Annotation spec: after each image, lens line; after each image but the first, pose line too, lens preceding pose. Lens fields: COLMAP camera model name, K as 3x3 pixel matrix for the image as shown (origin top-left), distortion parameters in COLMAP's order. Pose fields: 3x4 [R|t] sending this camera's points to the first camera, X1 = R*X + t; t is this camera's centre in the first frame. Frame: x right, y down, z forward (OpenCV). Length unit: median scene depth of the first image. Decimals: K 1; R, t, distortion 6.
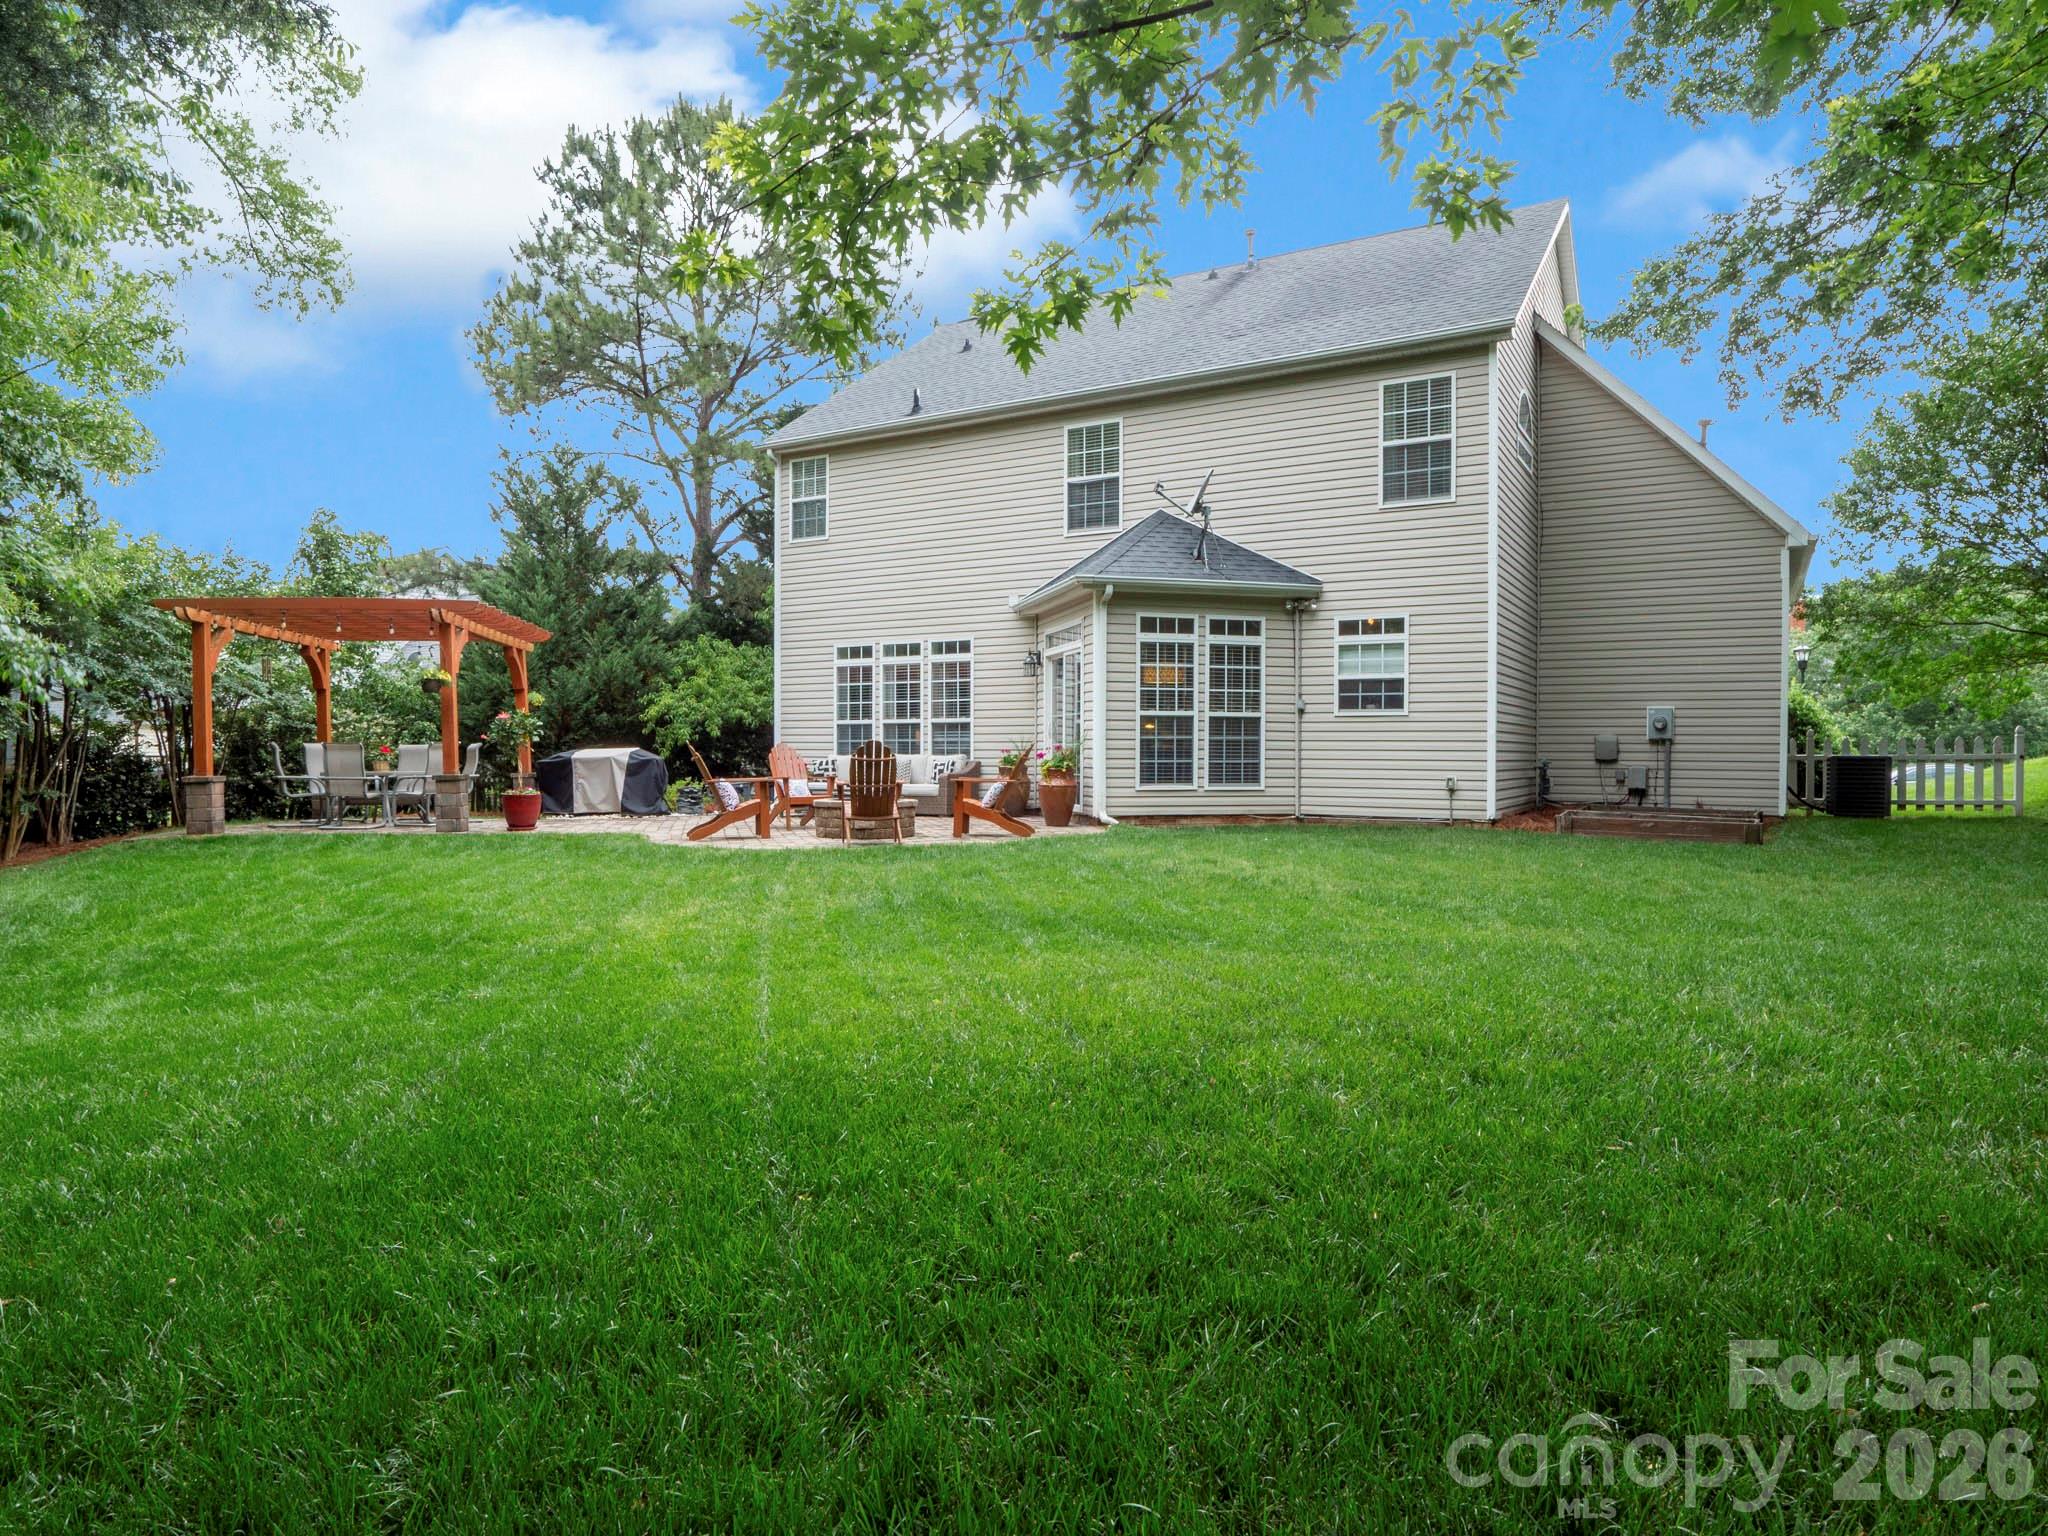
lens RADIAL K [[1191.8, 0, 1015.5], [0, 1191.8, 758.4], [0, 0, 1]] dist [-0.017636, 0.001104]
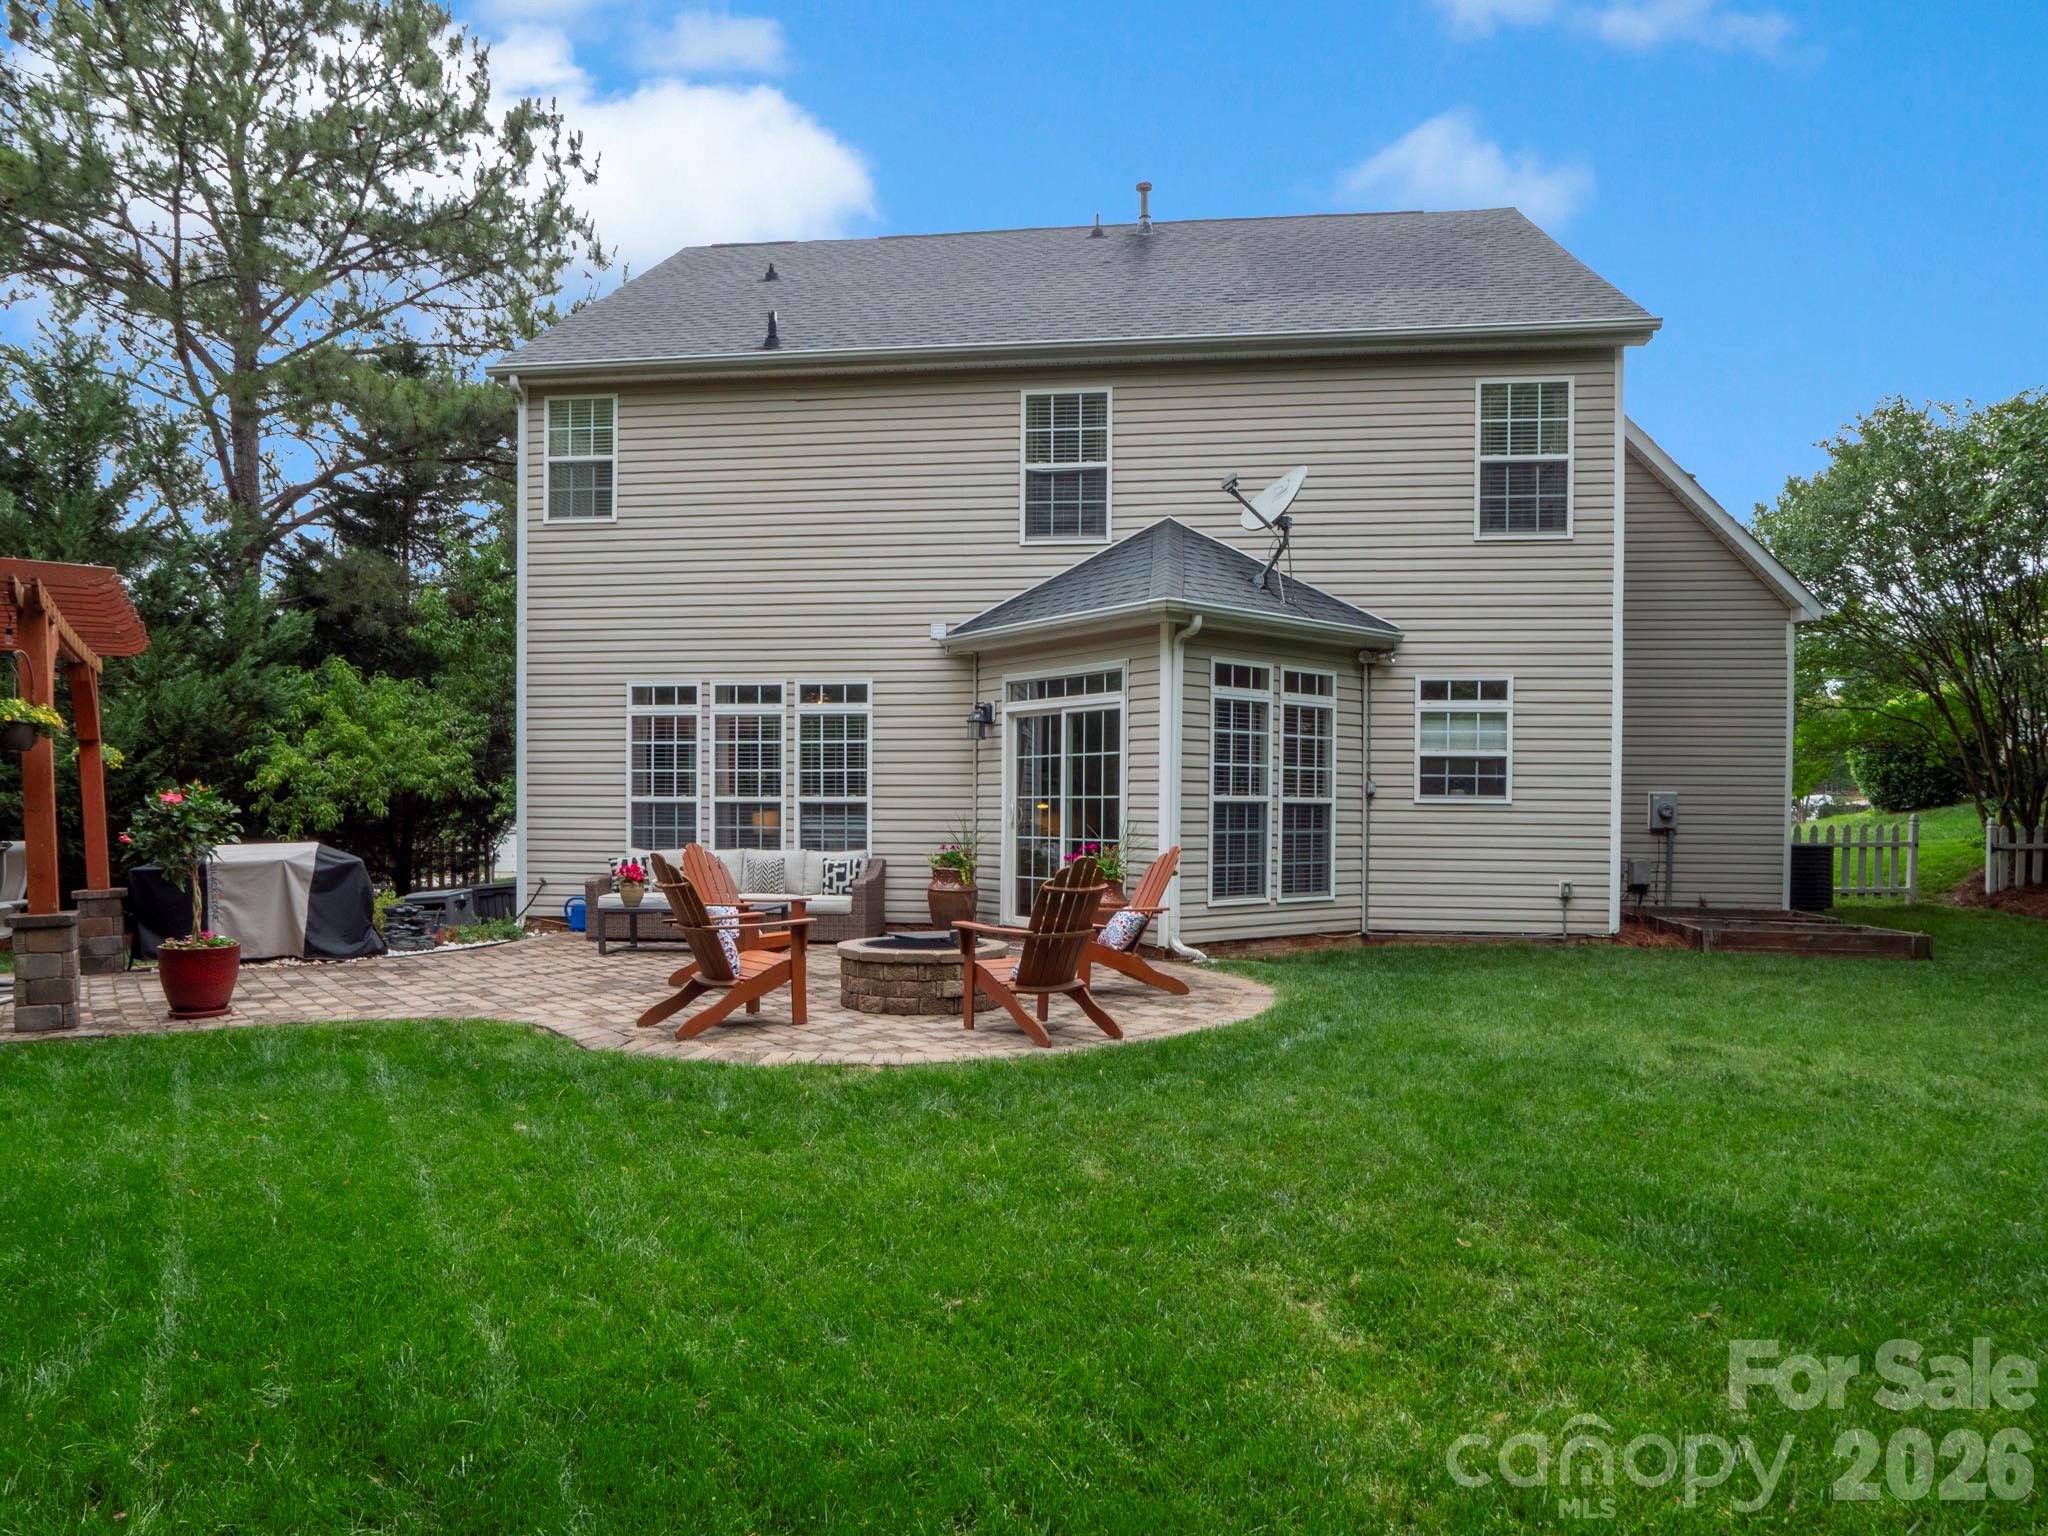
lens RADIAL K [[1274.2, 0, 1019.5], [0, 1274.2, 824.7], [0, 0, 1]] dist [-0.022898, 0.004962]
pose [[0.919566, -0.001930, 0.392930, -0.273419], [-0.000501, 0.999981, 0.006084, -0.024595], [-0.392934, -0.005791, 0.919548, 0.314213]]
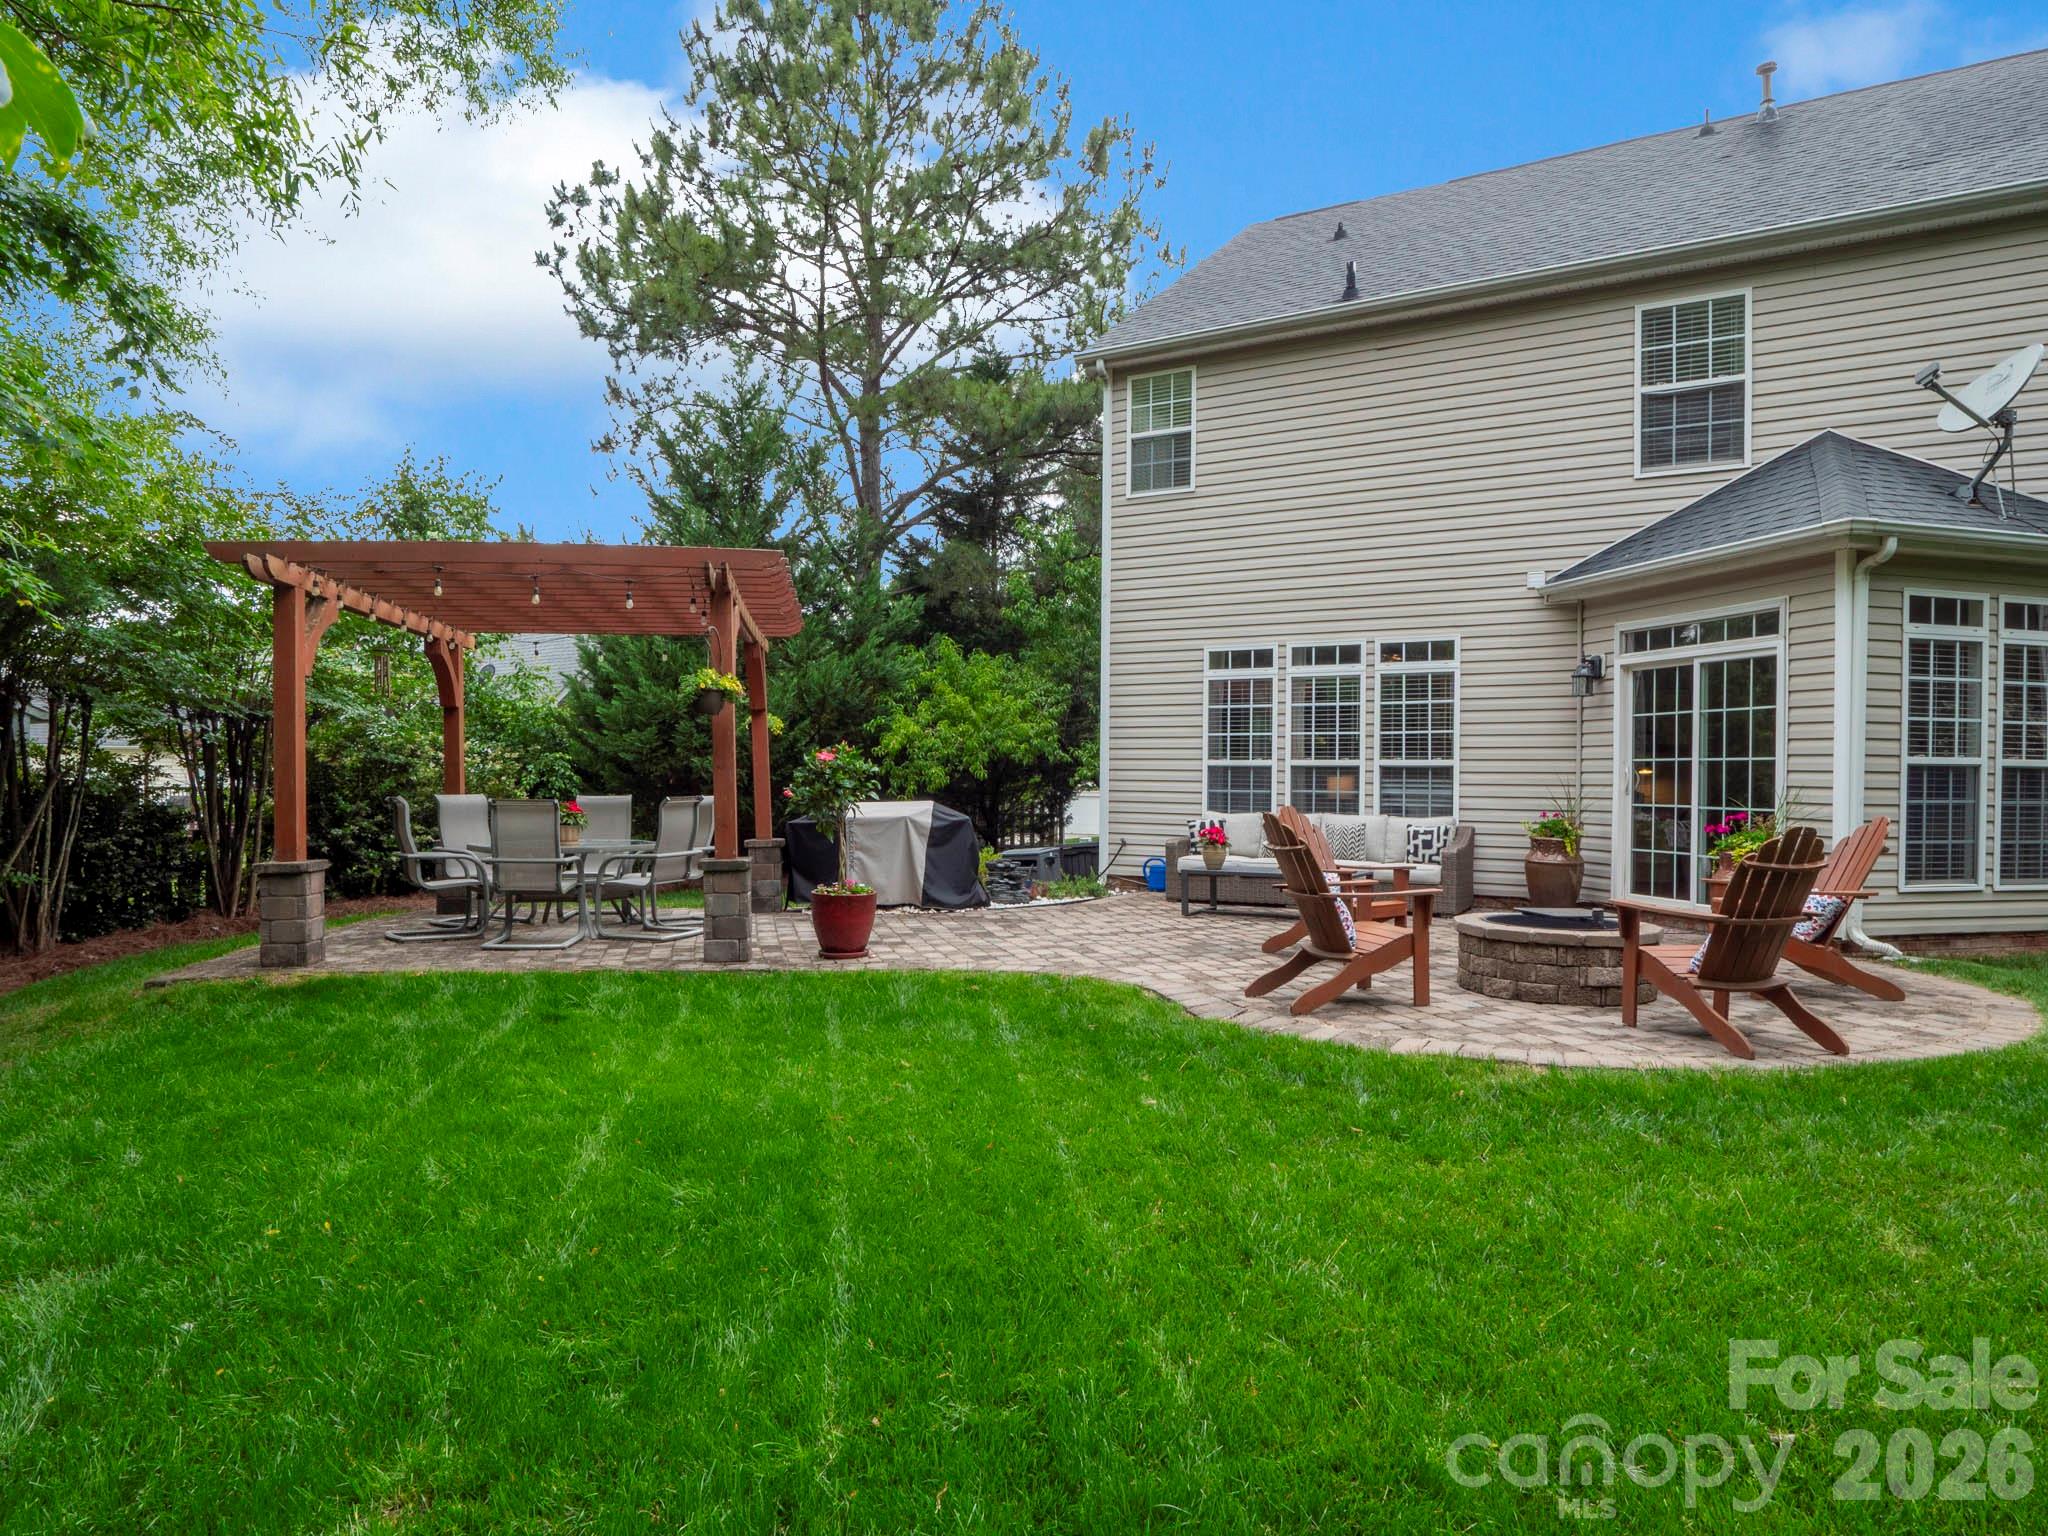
lens RADIAL K [[1224.8, 0, 1043.9], [0, 1224.8, 775.6], [0, 0, 1]] dist [-0.031638, 0.014800]
pose [[0.999961, 0.008041, 0.003523, -0.291328], [-0.008016, 0.999944, -0.006949, -0.021014], [-0.003578, 0.006921, 0.999970, 0.370771]]
